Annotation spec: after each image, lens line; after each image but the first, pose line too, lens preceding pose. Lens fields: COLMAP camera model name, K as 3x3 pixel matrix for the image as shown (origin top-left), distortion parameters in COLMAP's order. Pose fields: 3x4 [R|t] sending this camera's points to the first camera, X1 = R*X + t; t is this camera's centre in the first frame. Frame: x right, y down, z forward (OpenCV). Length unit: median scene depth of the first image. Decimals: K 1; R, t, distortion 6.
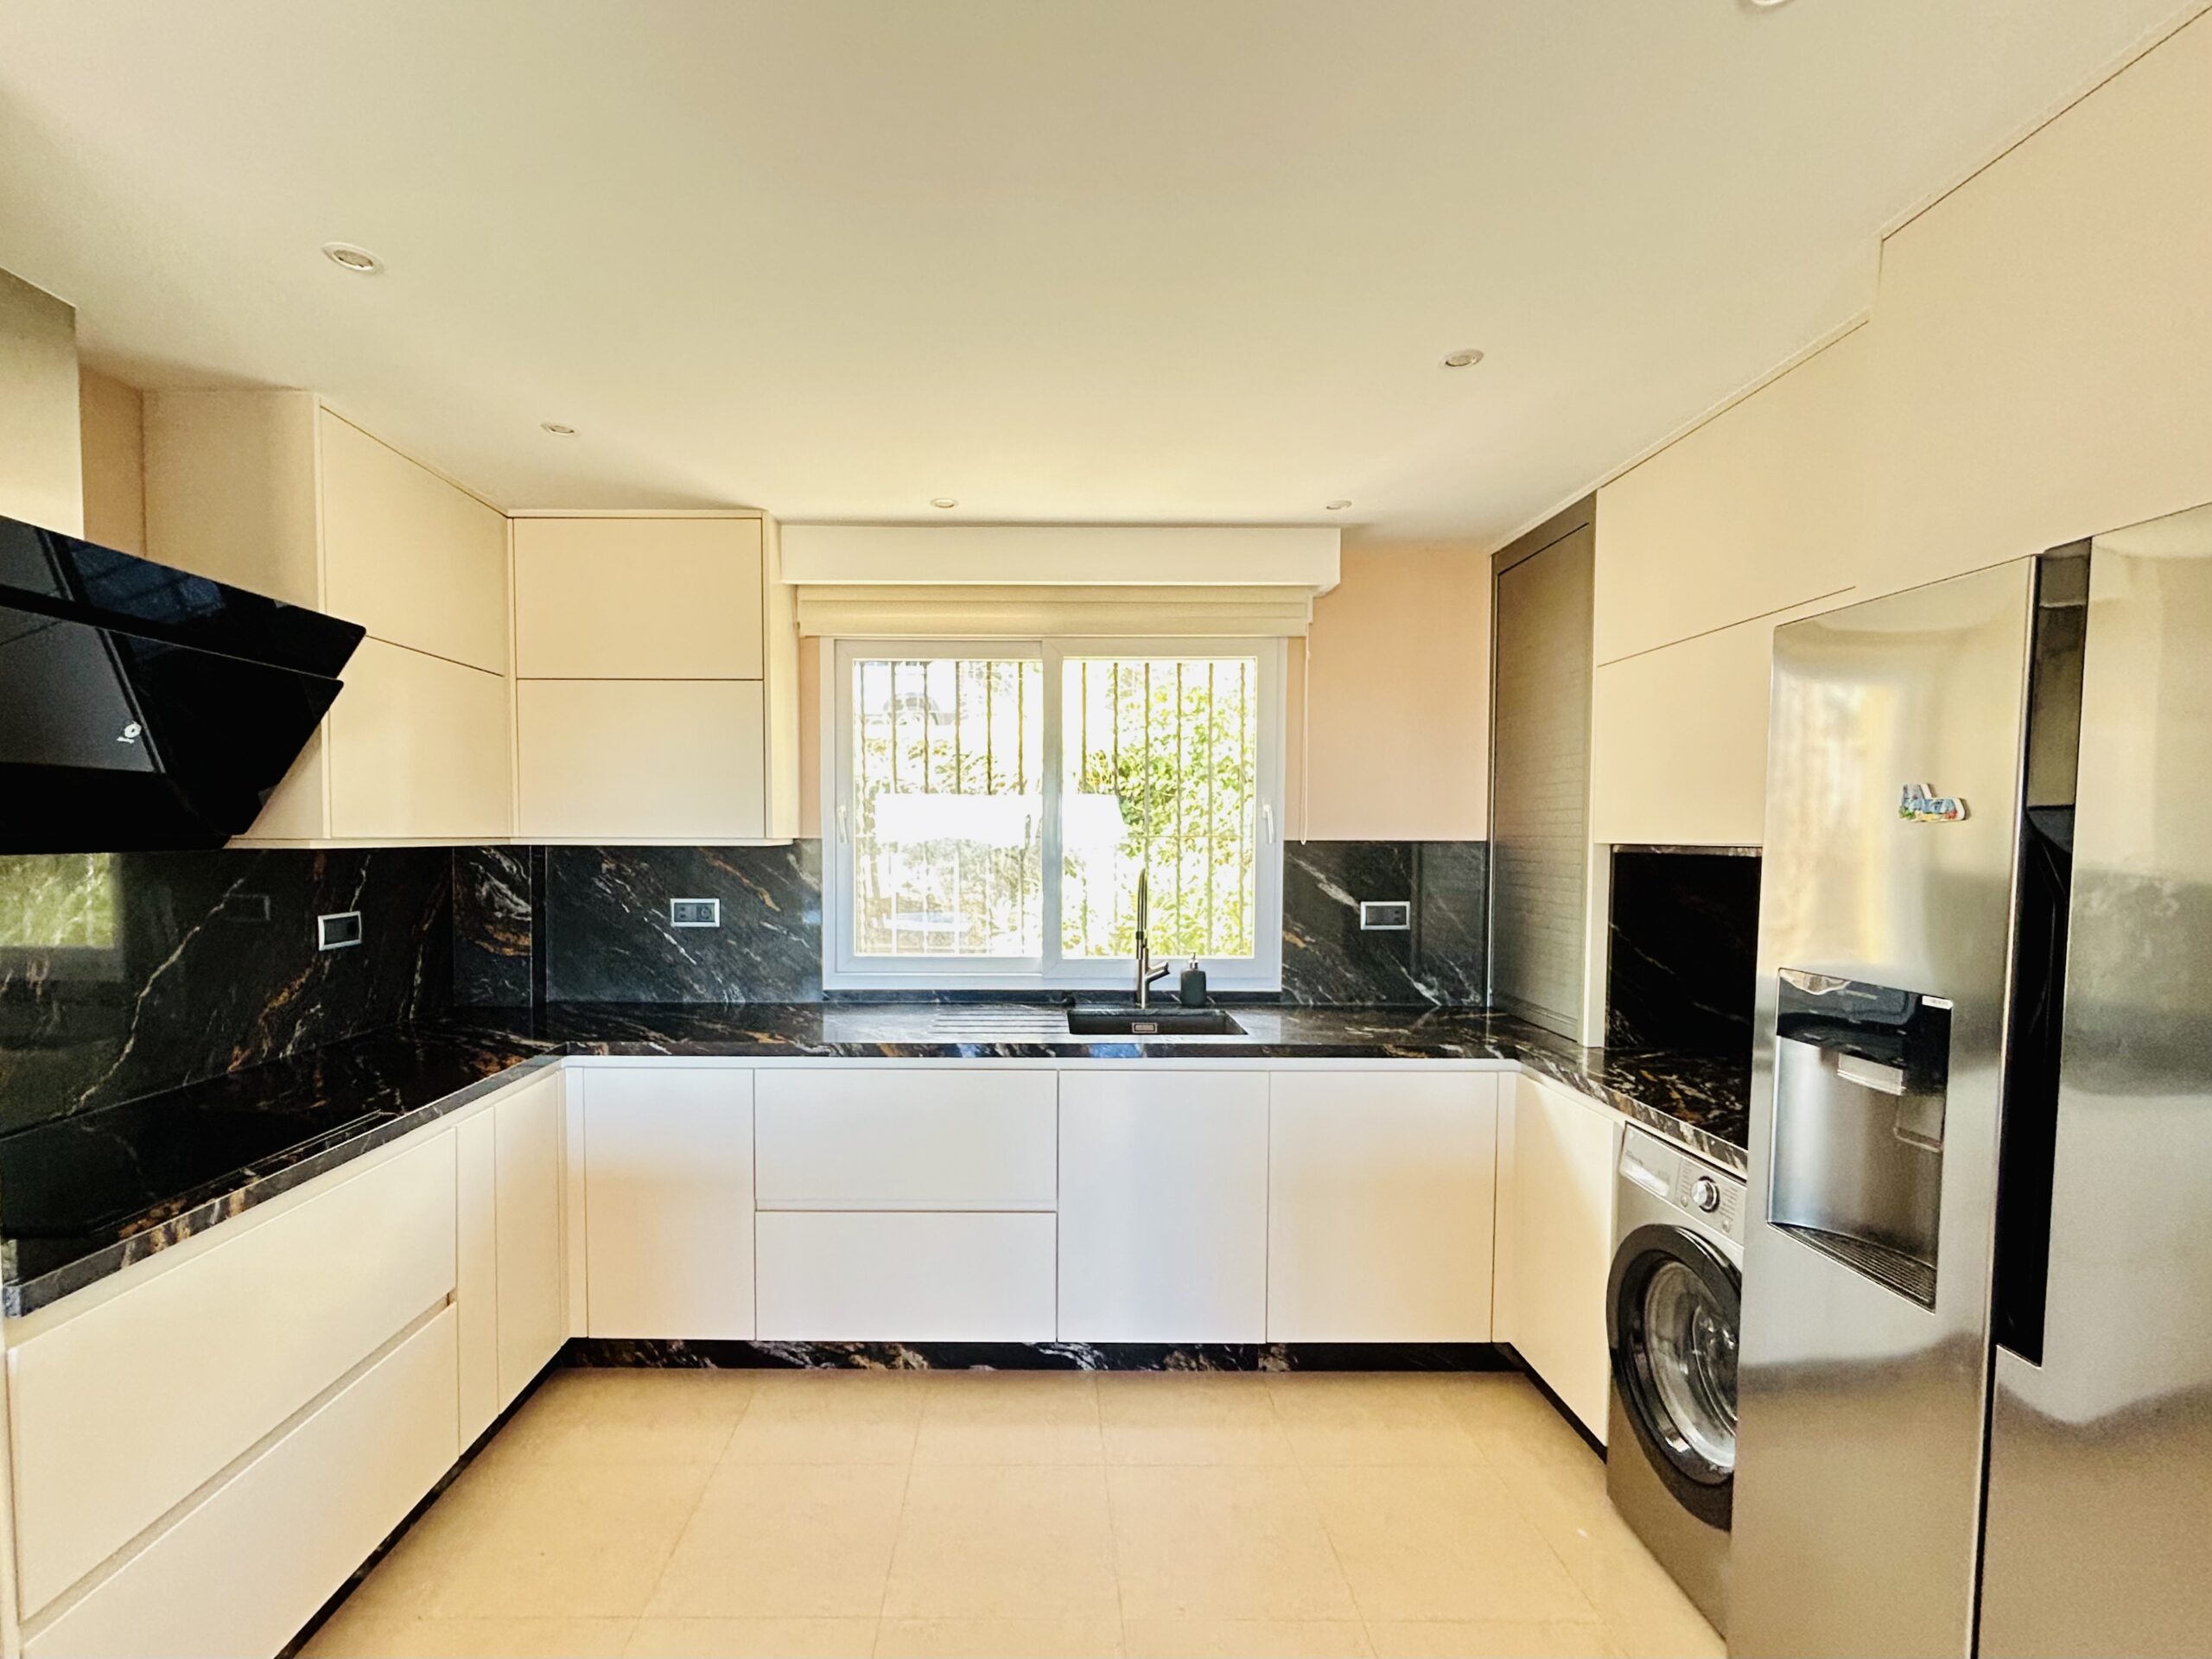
lens RADIAL K [[947.0, 0, 1041.8], [0, 947.0, 879.7], [0, 0, 1]] dist [-0.002855, -0.001246]
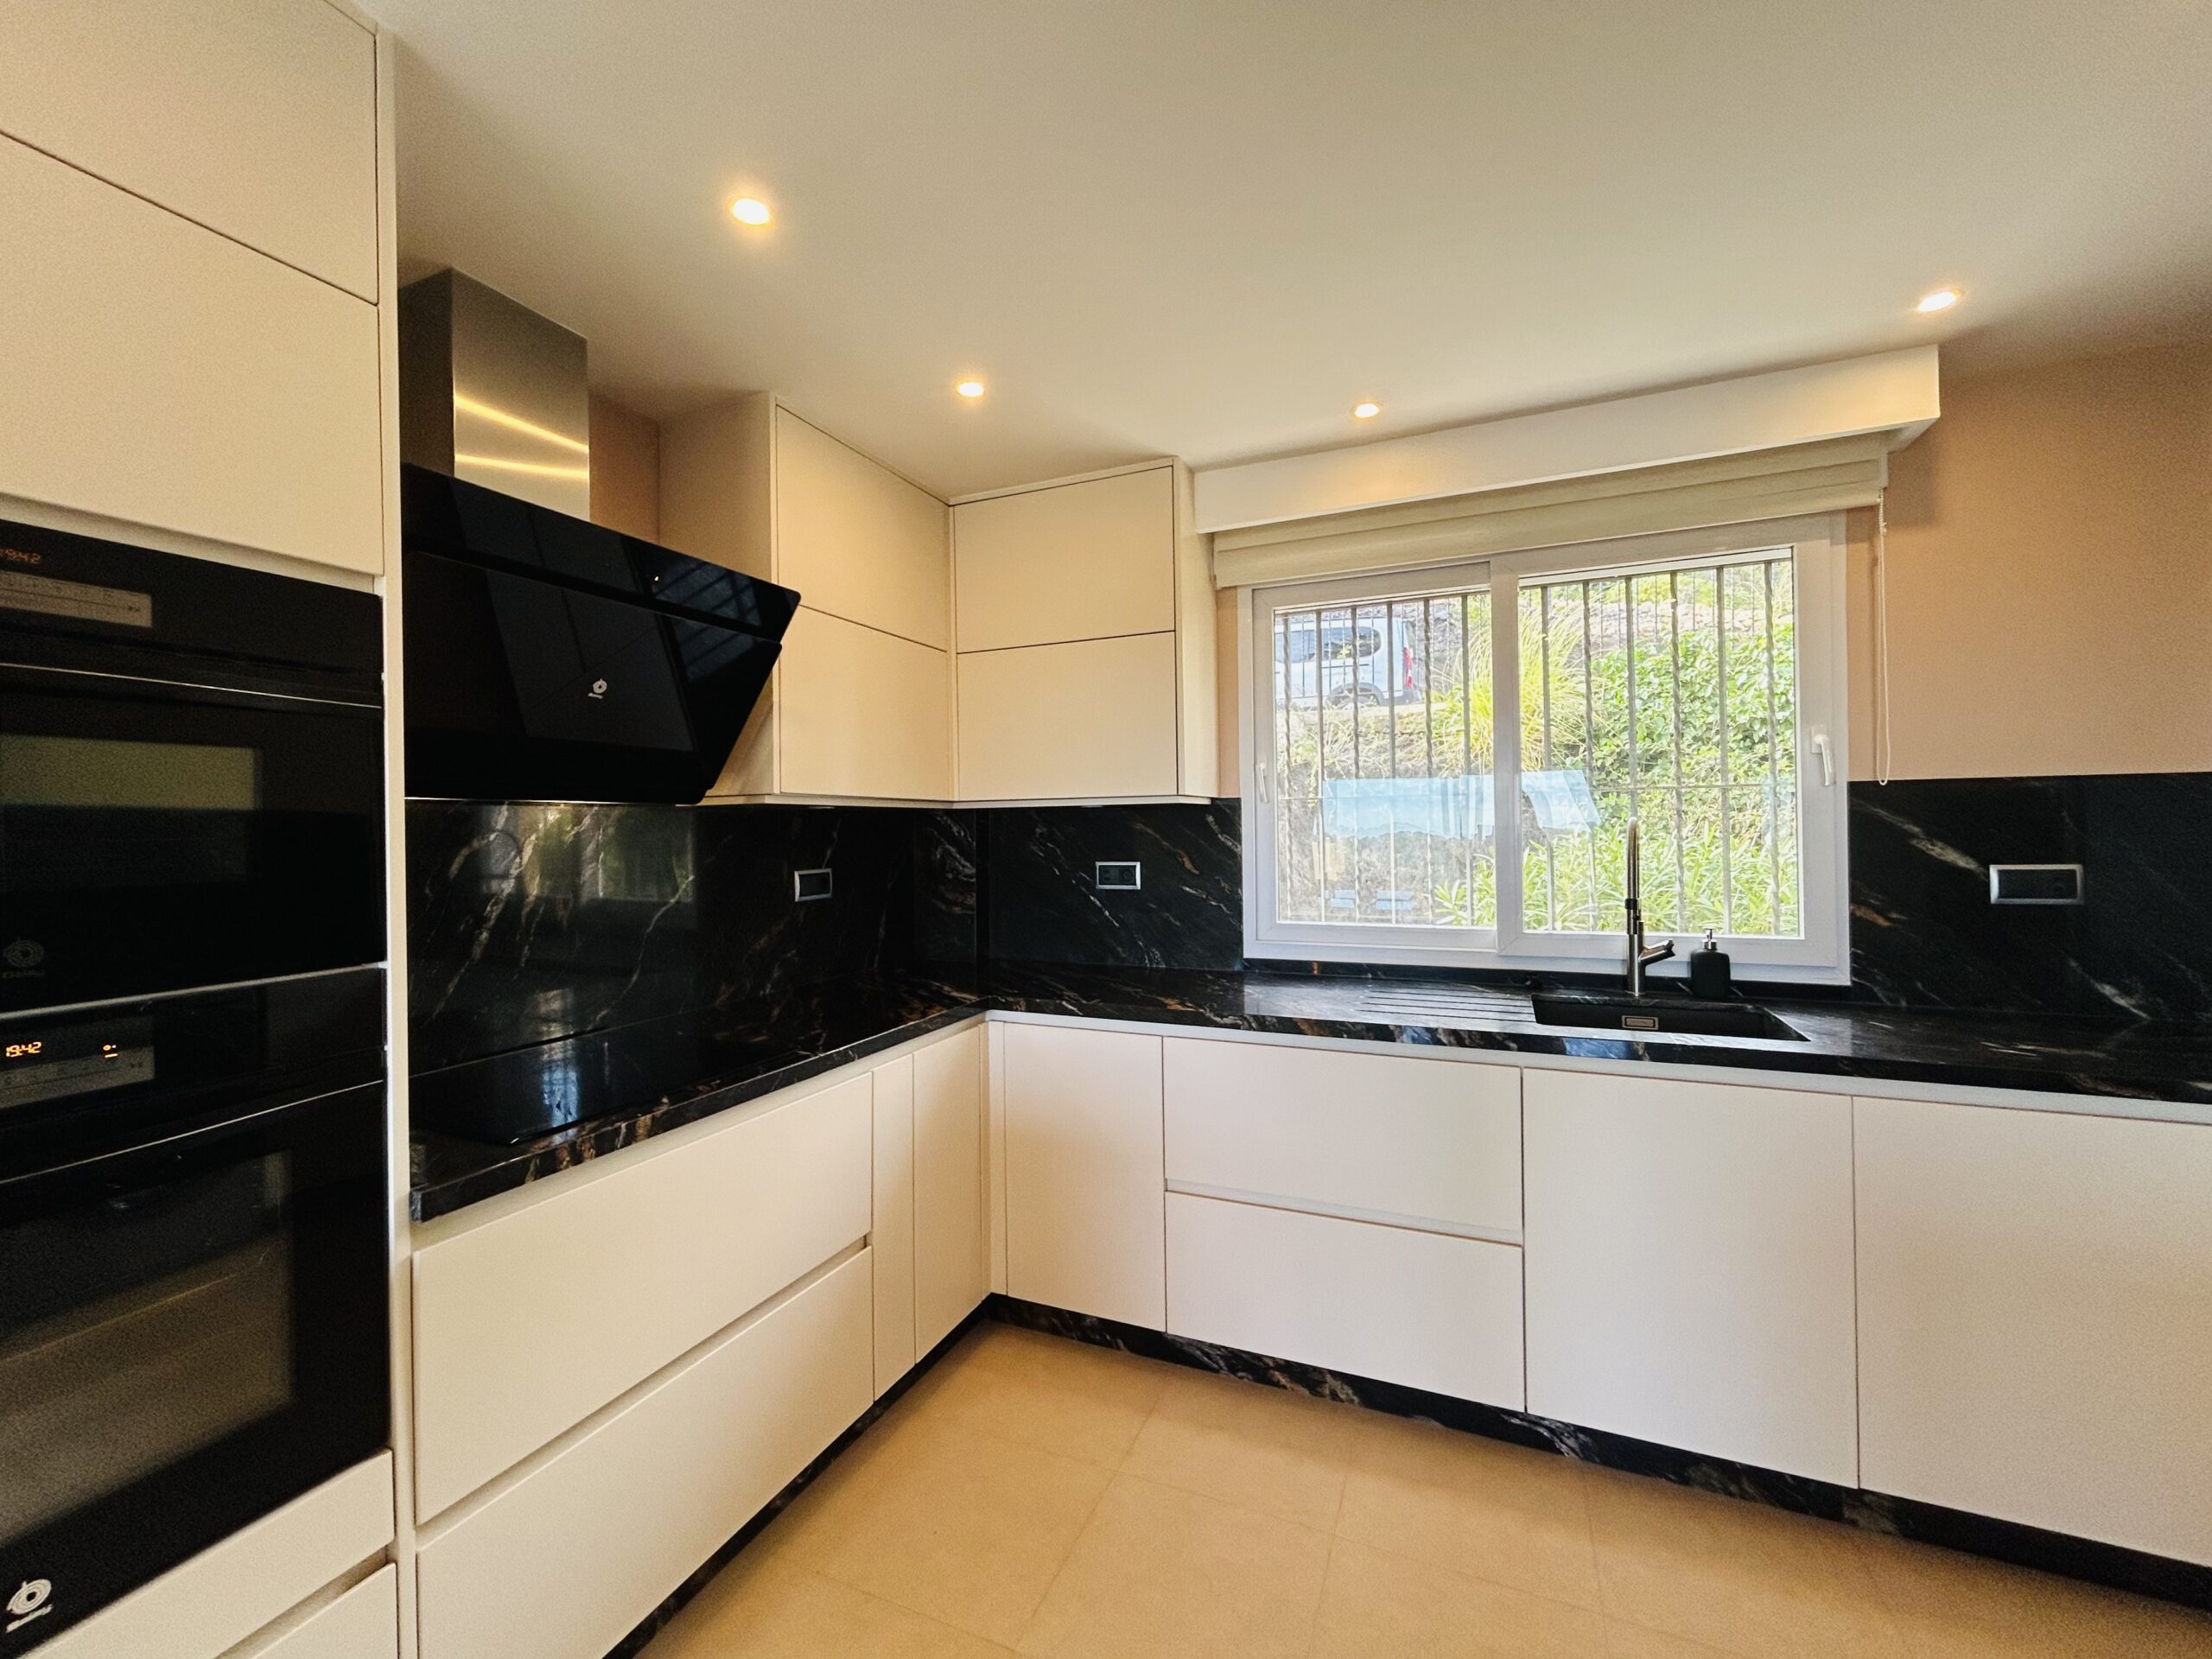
lens RADIAL K [[883.2, 0, 1104.6], [0, 883.2, 831.7], [0, 0, 1]] dist [-0.003722, 0.000710]
pose [[0.914336, -0.017131, -0.404593, 0.000060], [0.001078, 0.999204, -0.039873, 0.030094], [0.404955, 0.036022, 0.913627, 0.160955]]
